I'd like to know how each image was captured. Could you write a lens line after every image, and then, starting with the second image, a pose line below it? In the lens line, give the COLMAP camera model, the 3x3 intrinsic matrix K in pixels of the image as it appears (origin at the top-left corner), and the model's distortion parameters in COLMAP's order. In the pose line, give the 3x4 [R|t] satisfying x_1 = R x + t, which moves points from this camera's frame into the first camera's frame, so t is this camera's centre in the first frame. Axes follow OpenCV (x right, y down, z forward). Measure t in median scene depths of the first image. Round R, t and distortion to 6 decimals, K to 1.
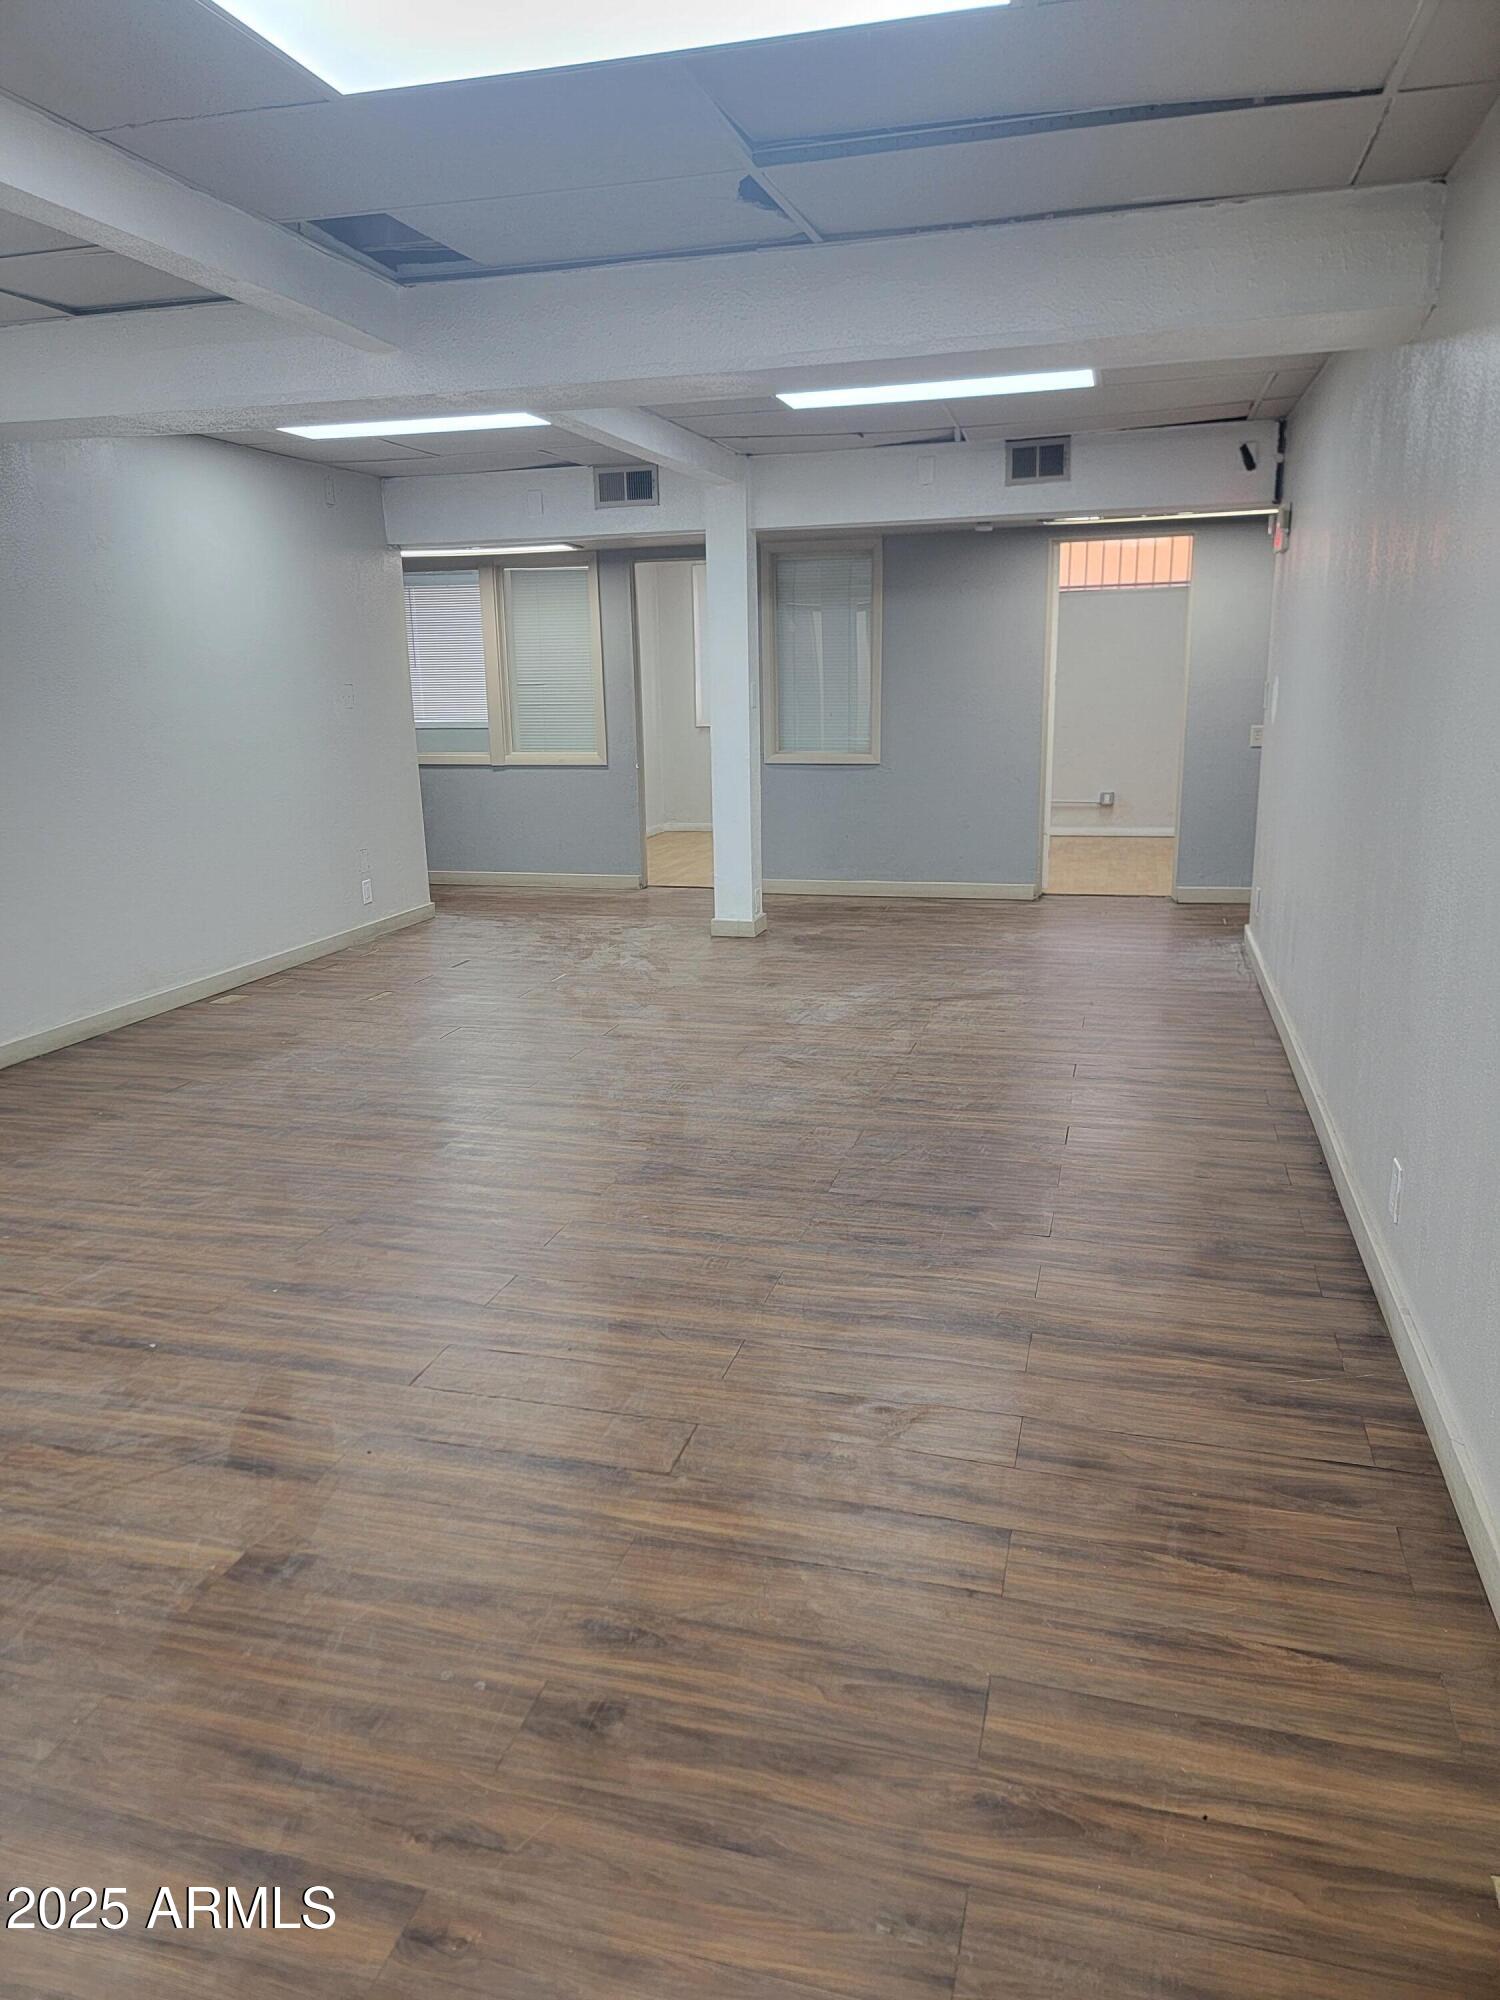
lens RADIAL K [[1389.2, 0, 748.9], [0, 1389.2, 966.8], [0, 0, 1]] dist [0.104888, -0.083082]
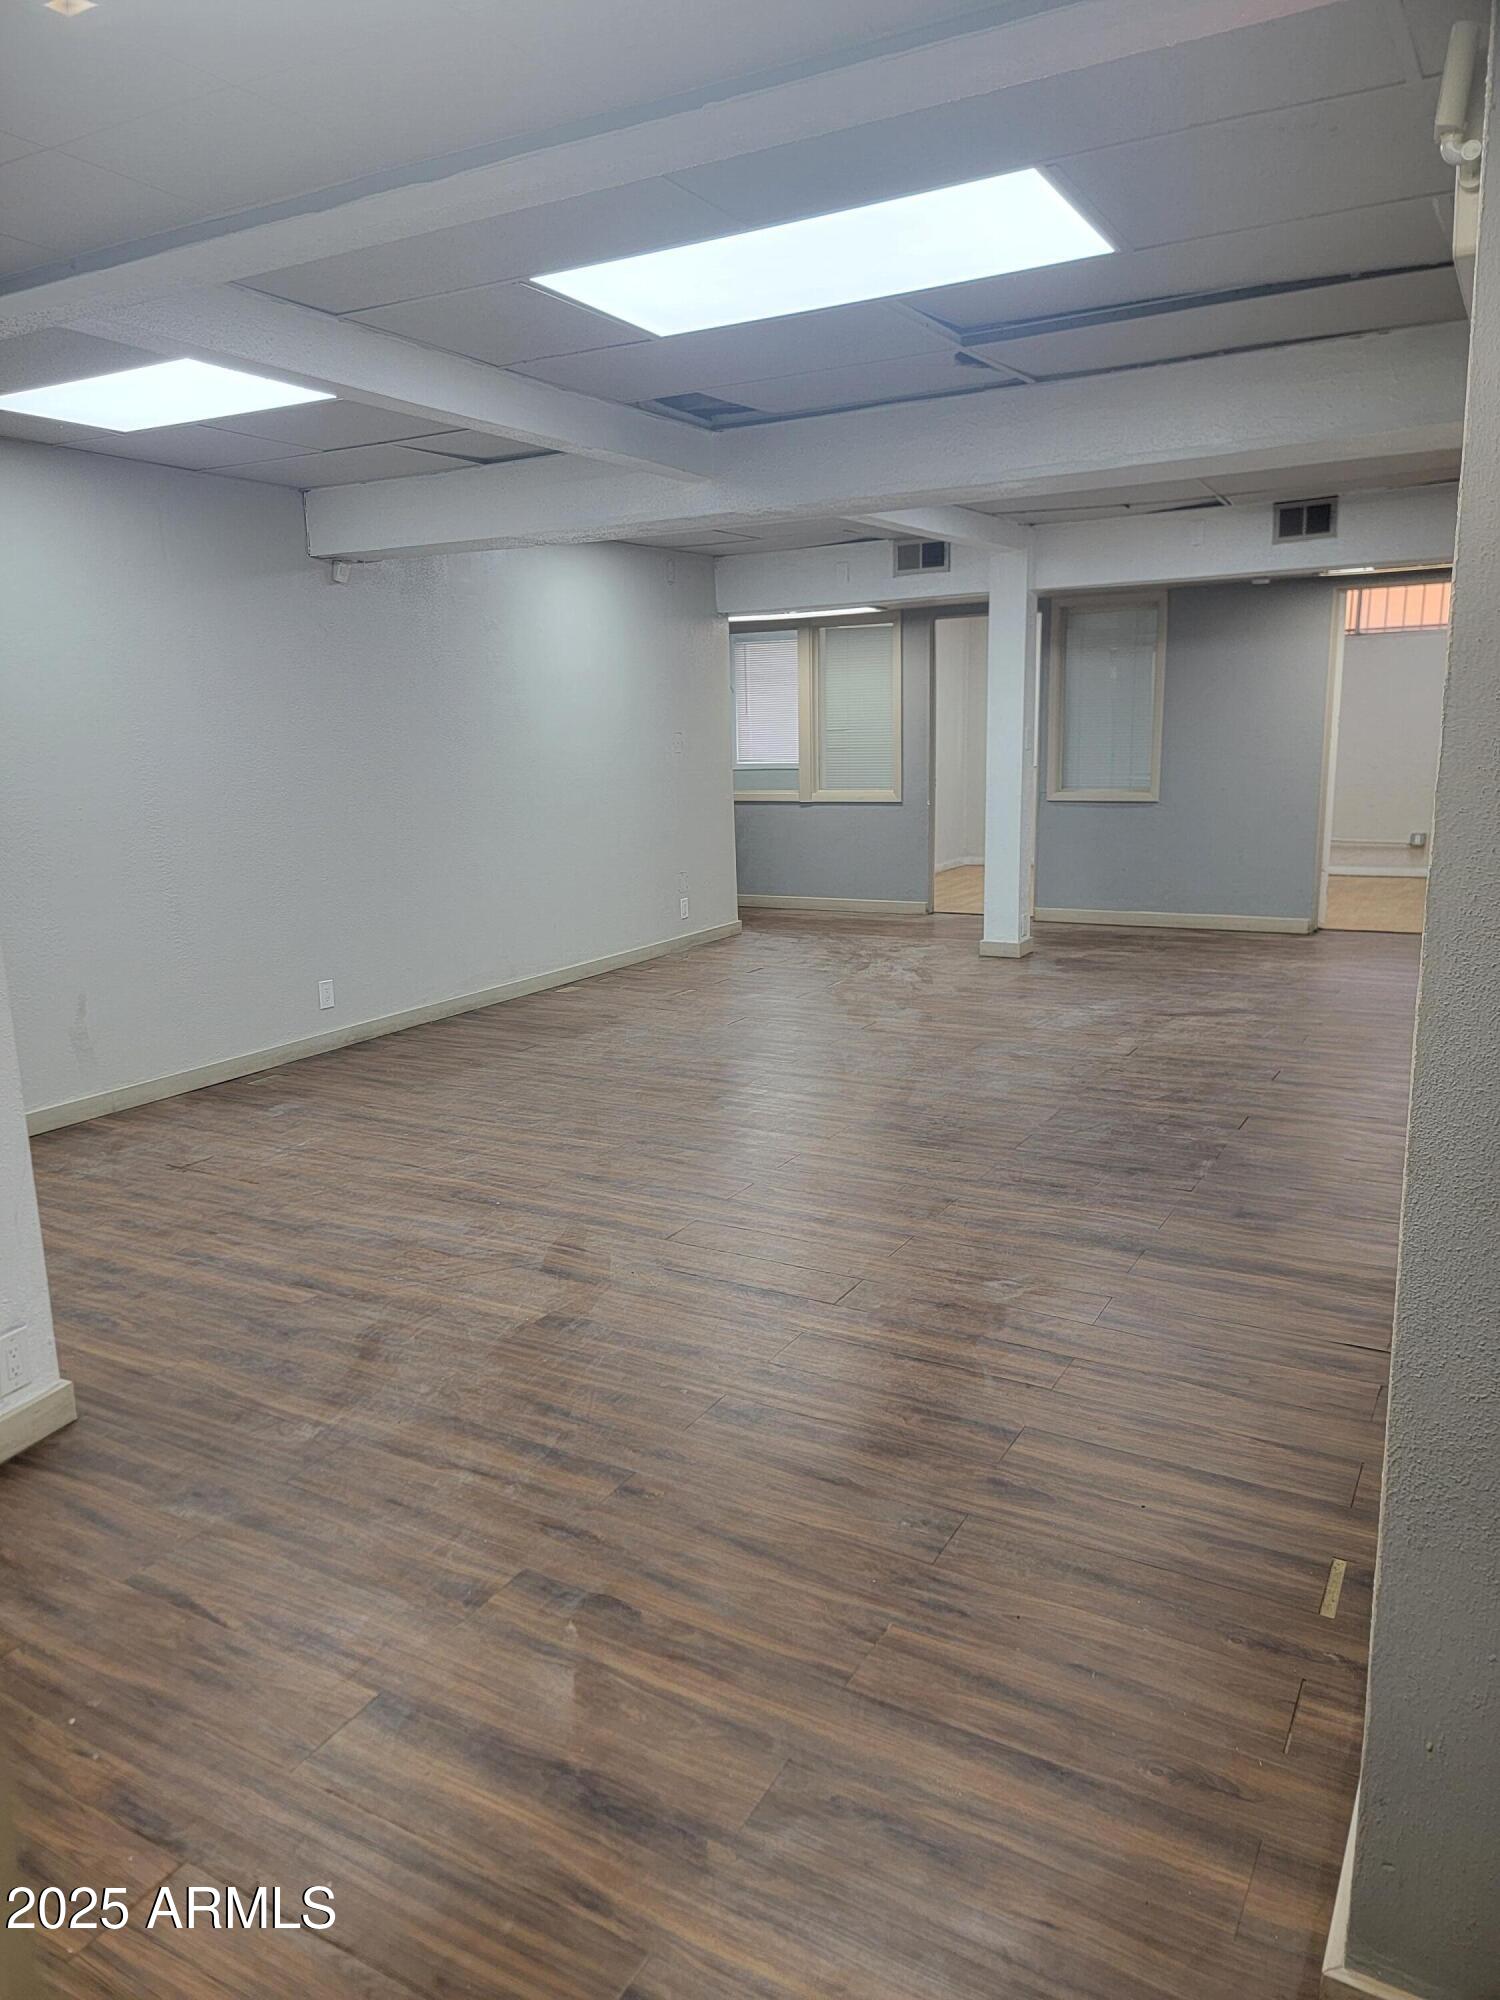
lens RADIAL K [[1389.2, 0, 748.9], [0, 1389.2, 966.8], [0, 0, 1]] dist [0.104888, -0.083082]
pose [[0.971391, 0.036020, -0.234738, 0.094089], [-0.042635, 0.998822, -0.023163, 0.034453], [0.233627, 0.032508, 0.971783, -0.202854]]
